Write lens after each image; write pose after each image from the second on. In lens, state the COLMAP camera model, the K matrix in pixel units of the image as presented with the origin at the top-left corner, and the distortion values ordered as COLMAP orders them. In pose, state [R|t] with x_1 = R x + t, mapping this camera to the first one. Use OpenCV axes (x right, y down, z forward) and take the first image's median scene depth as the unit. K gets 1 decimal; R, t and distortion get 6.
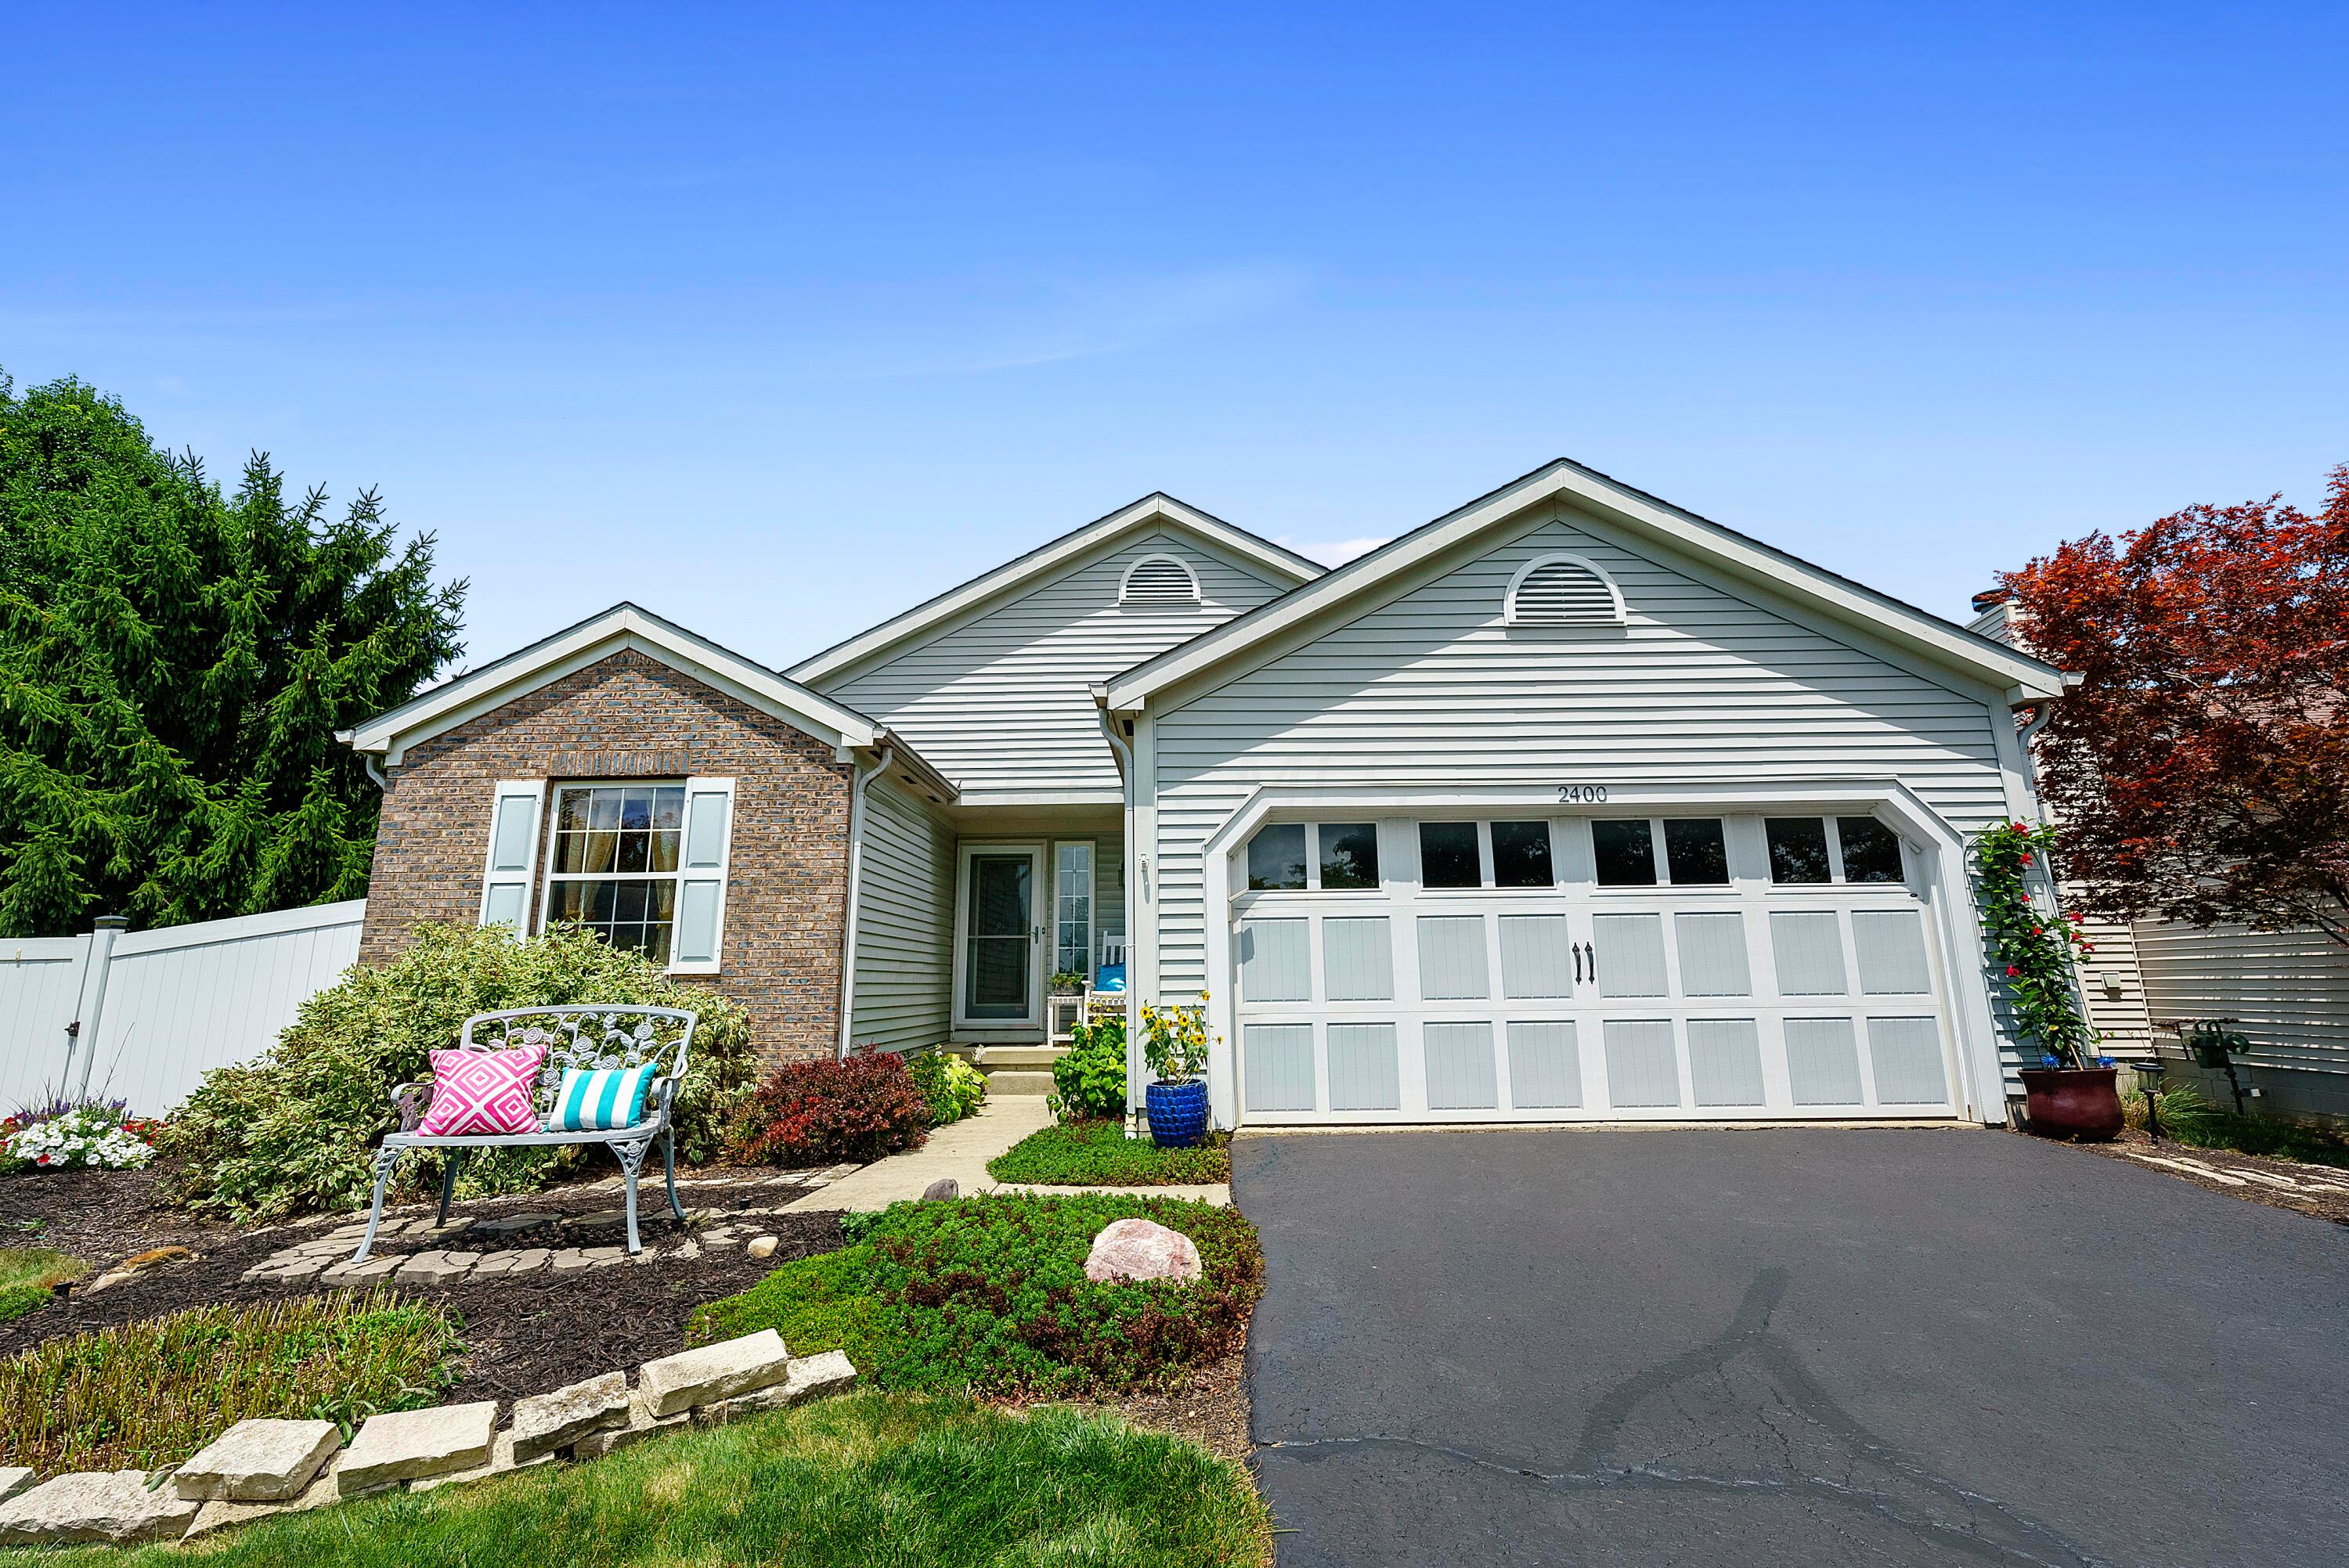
lens RADIAL K [[1034.0, 0, 1183.1], [0, 1034.0, 766.3], [0, 0, 1]] dist [-0.002031, -0.000498]
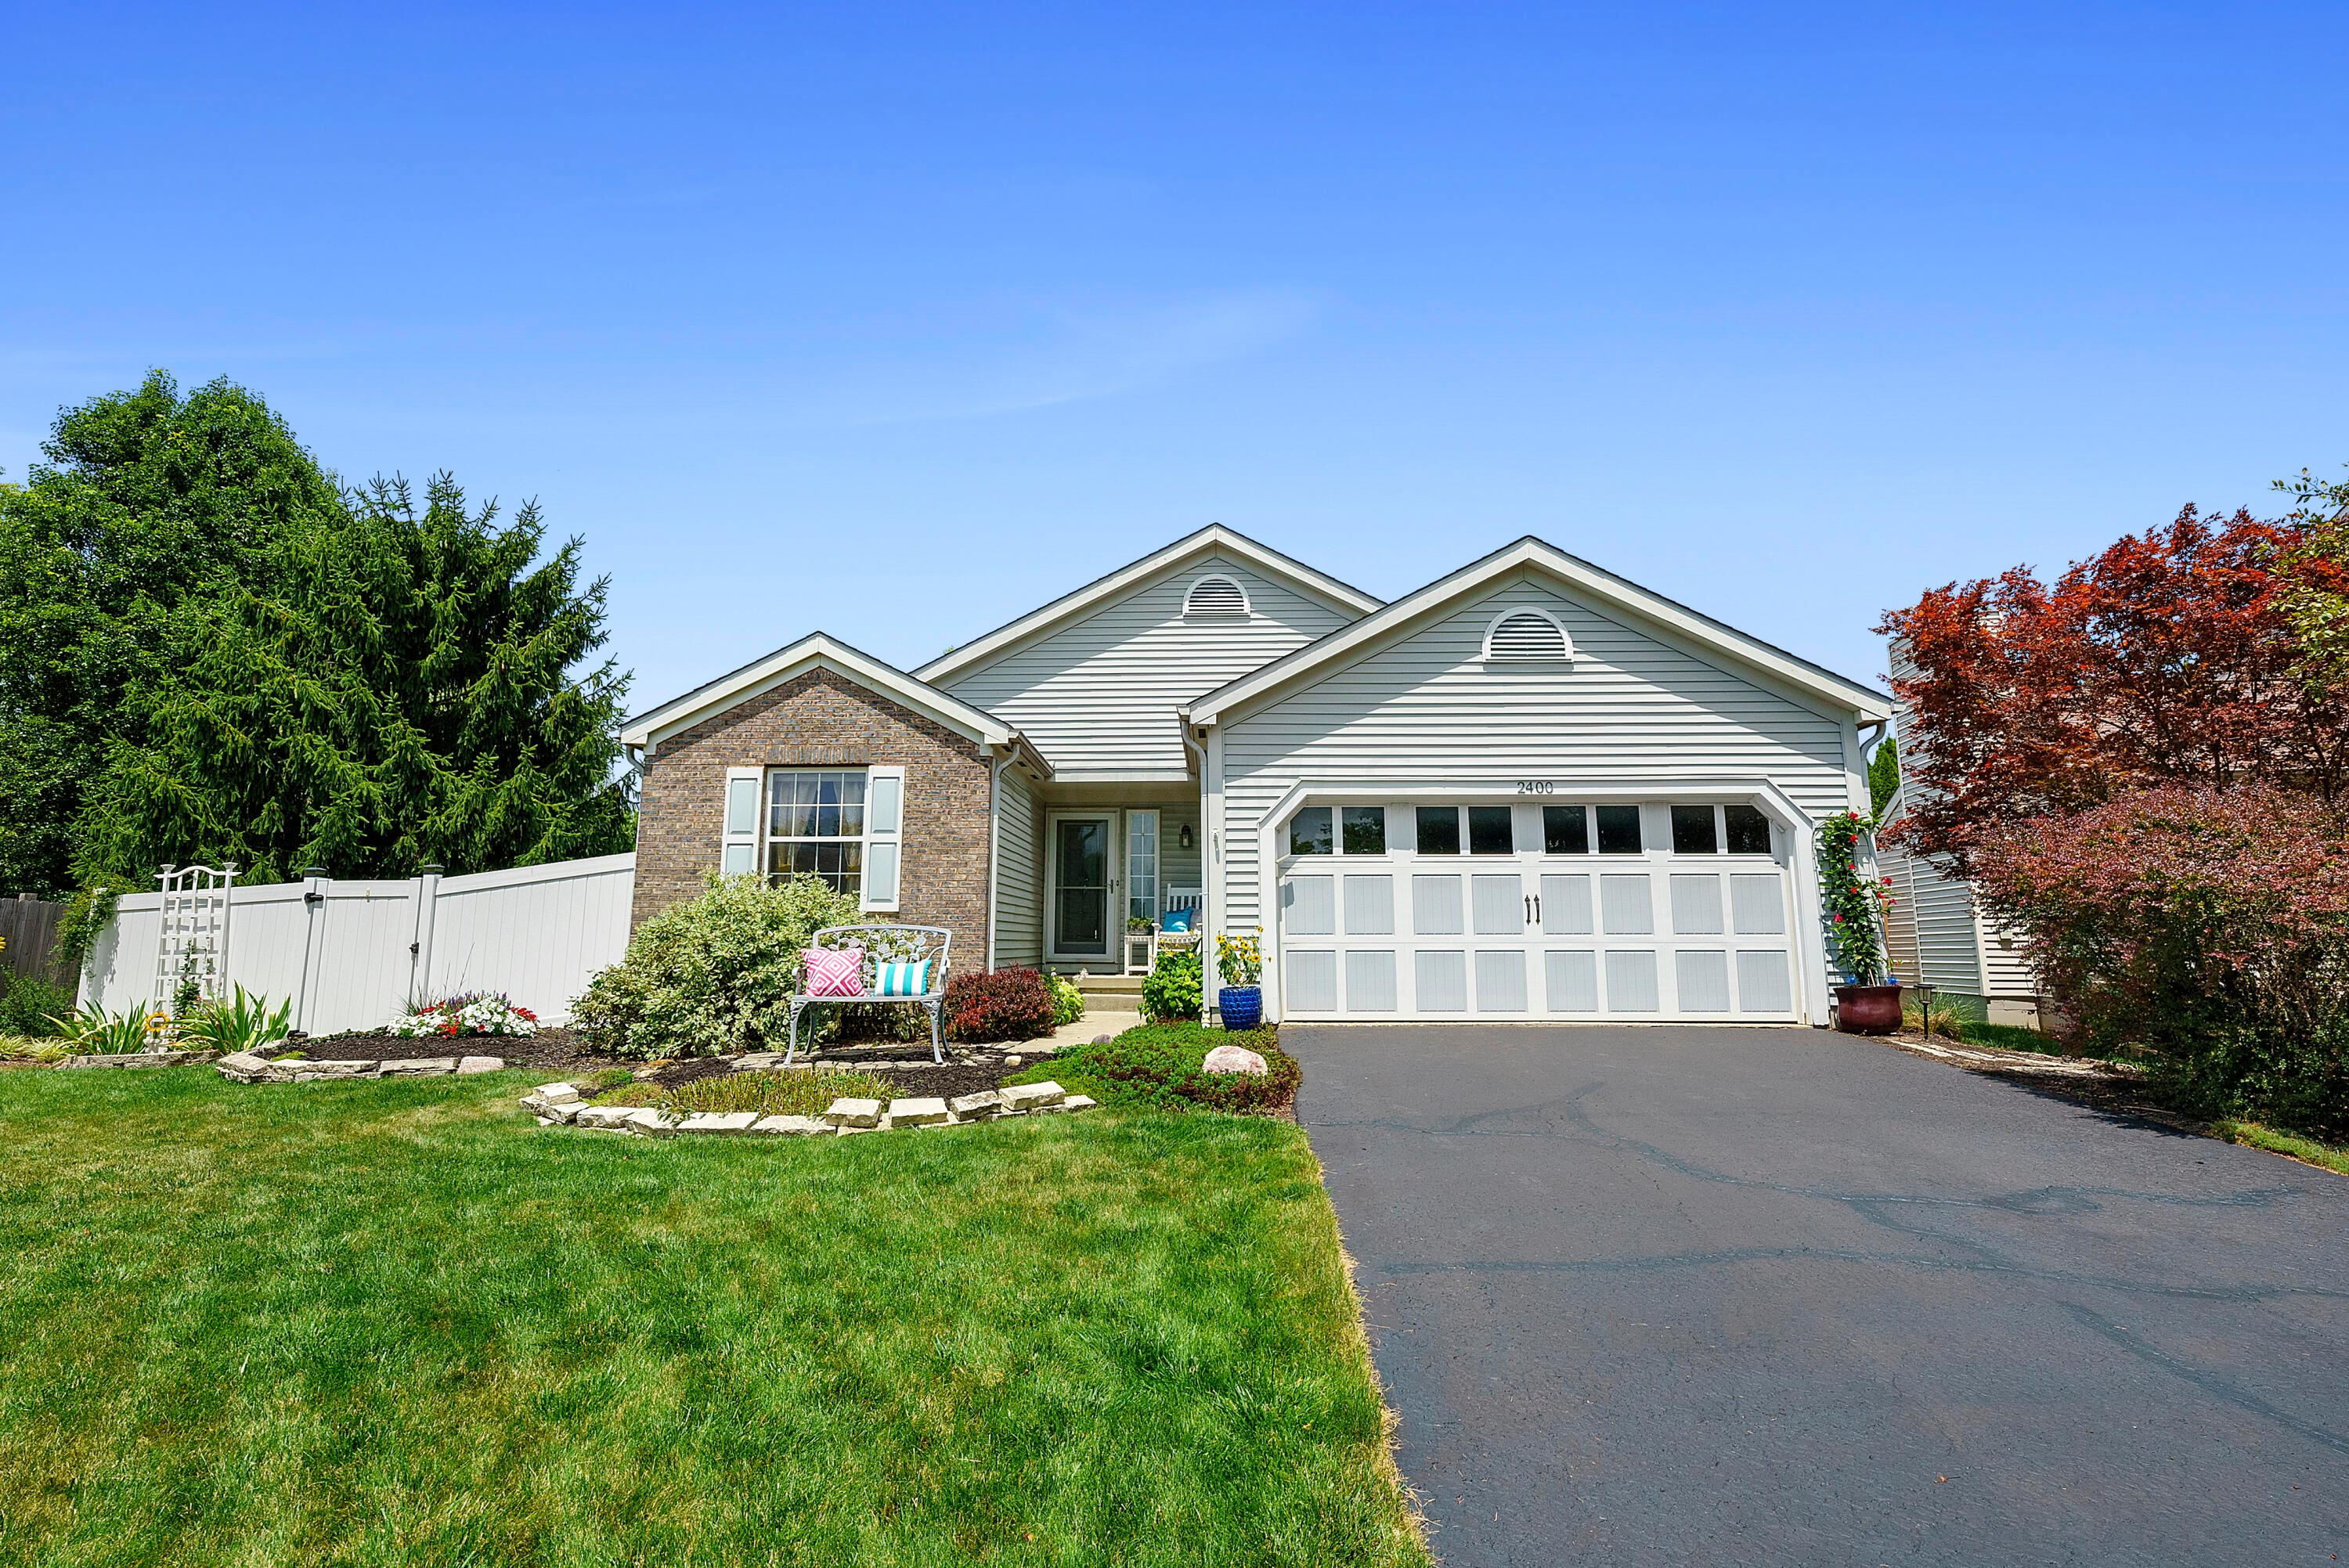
lens RADIAL K [[1106.2, 0, 1181.2], [0, 1106.2, 765.5], [0, 0, 1]] dist [-0.006214, -0.001388]
pose [[0.999663, 0.007606, -0.024813, -0.042414], [-0.006373, 0.998760, 0.049373, -0.064757], [0.025157, -0.049198, 0.998472, -0.429076]]
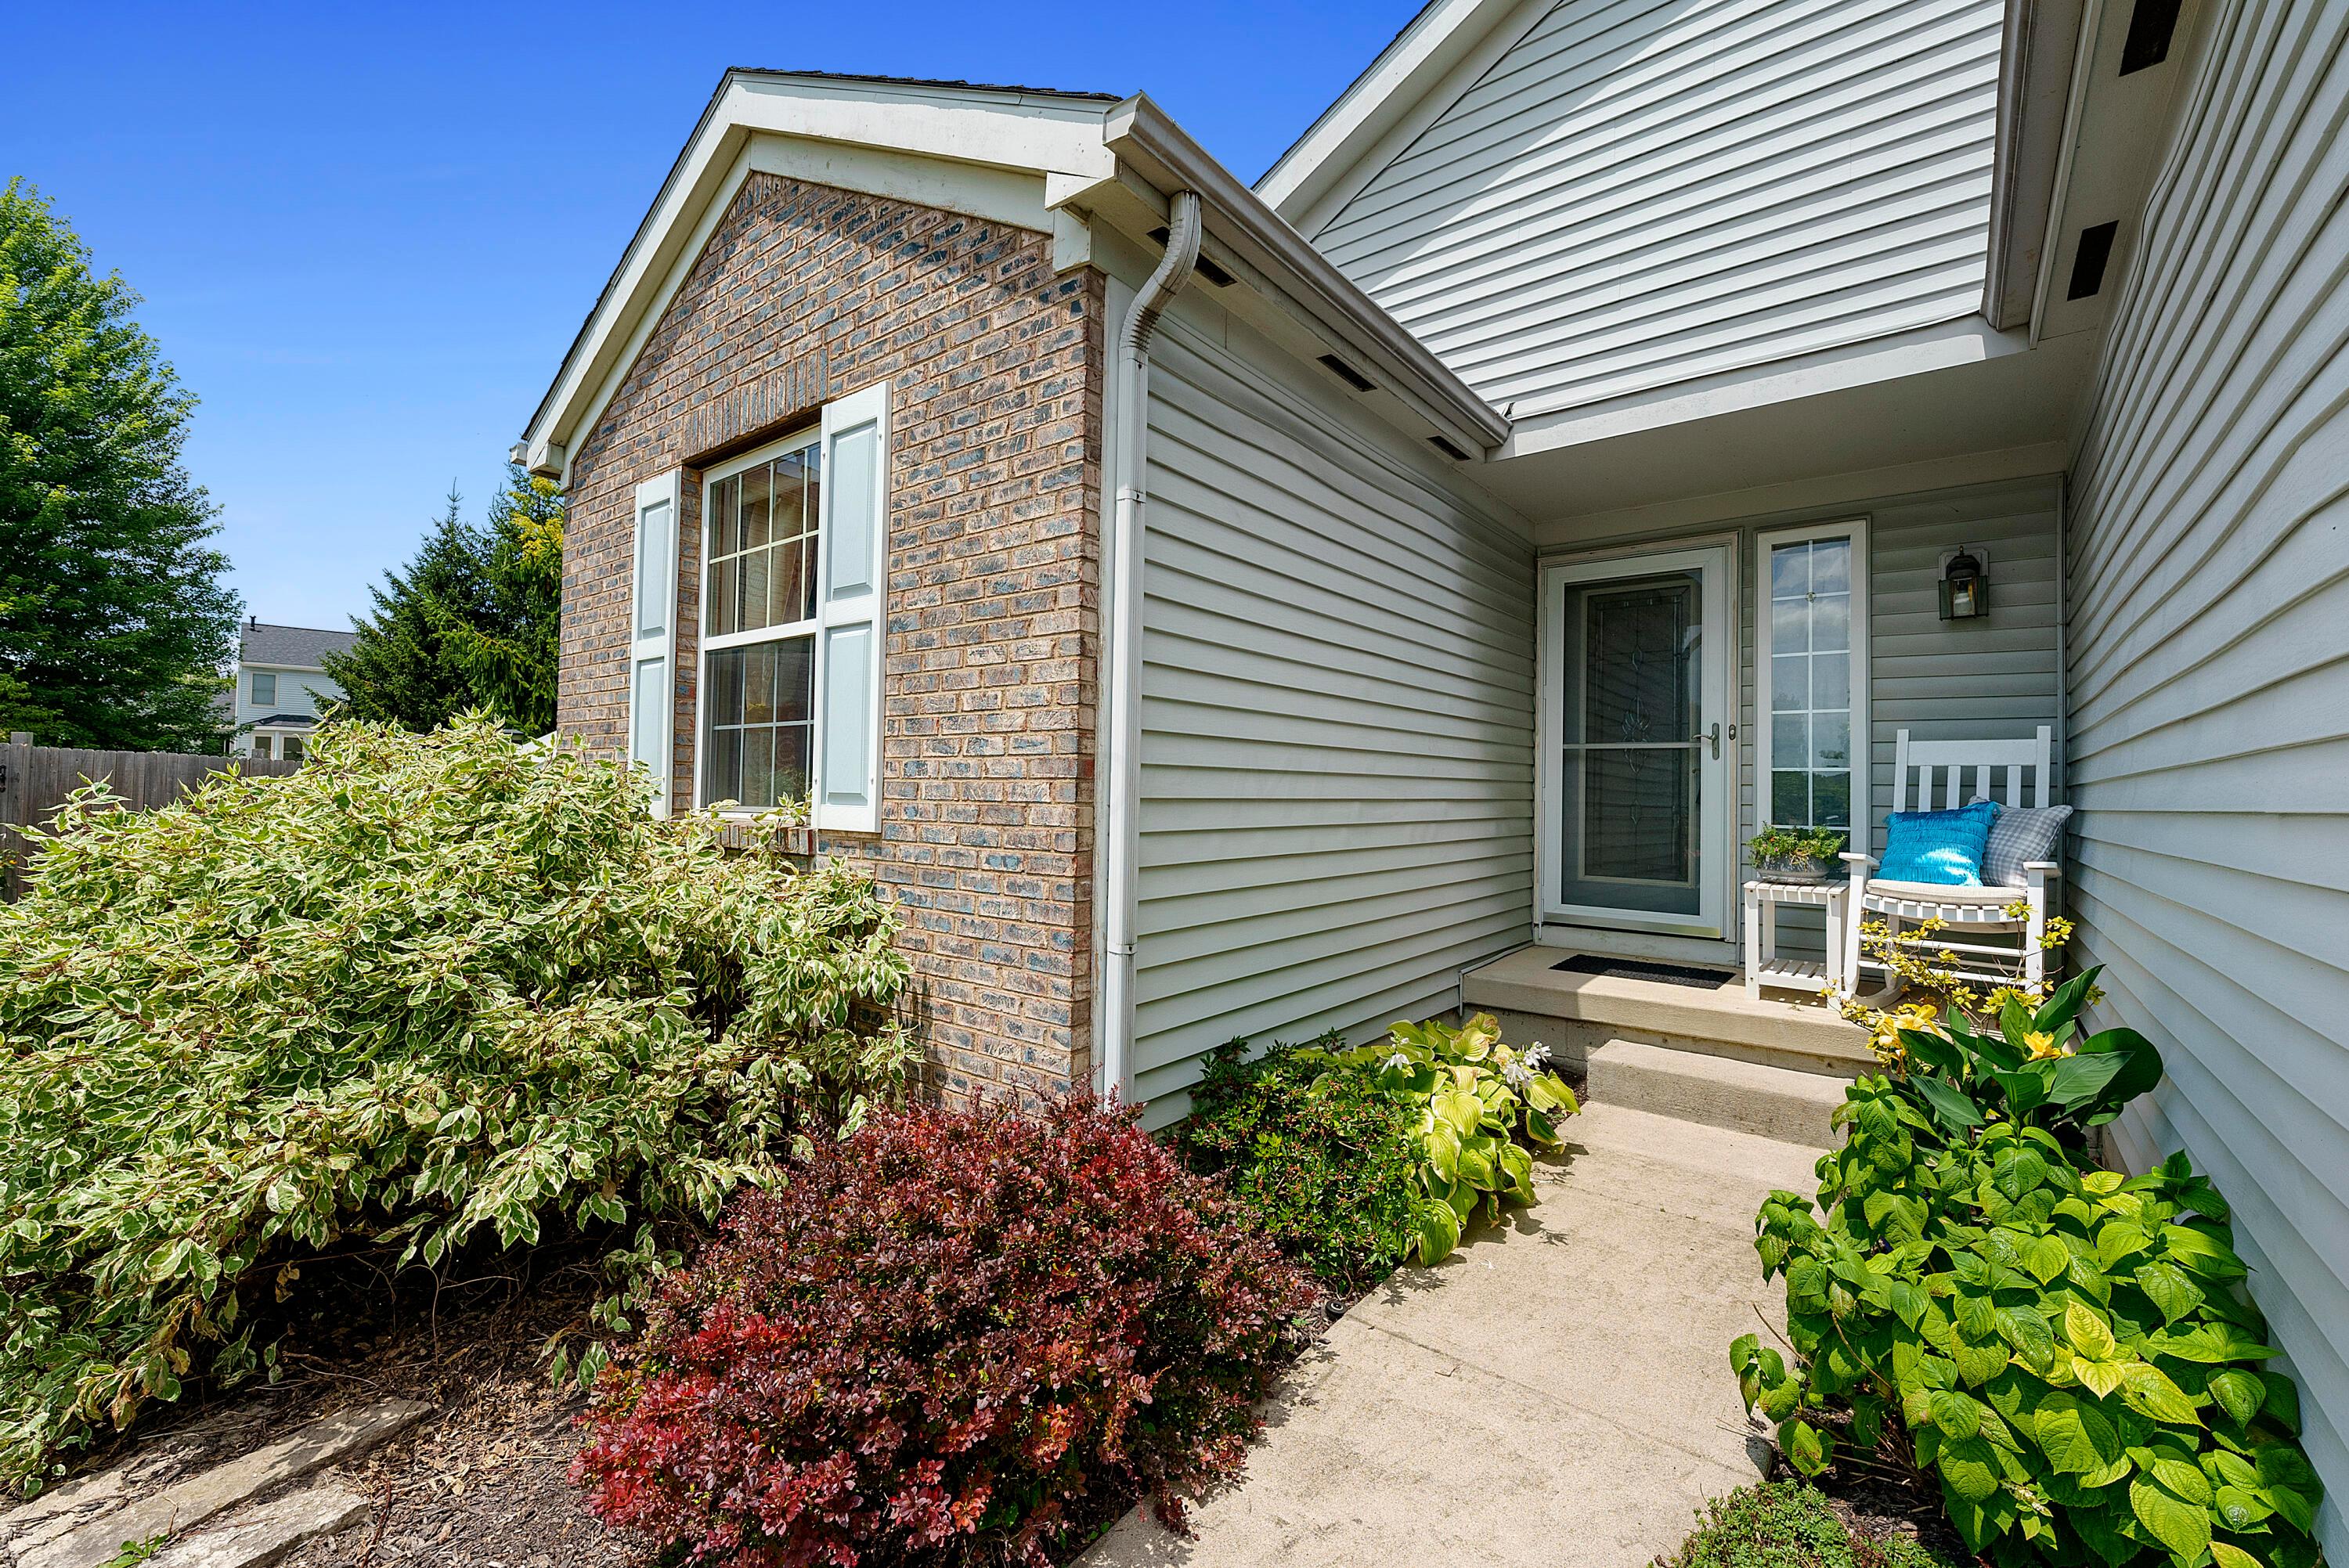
lens RADIAL K [[975.4, 0, 1178.4], [0, 975.4, 780.2], [0, 0, 1]] dist [-0.003473, -0.000017]
pose [[0.789055, 0.012252, -0.614200, -0.092976], [0.106696, 0.981873, 0.156658, 0.126331], [0.604986, -0.189144, 0.773445, 0.754833]]
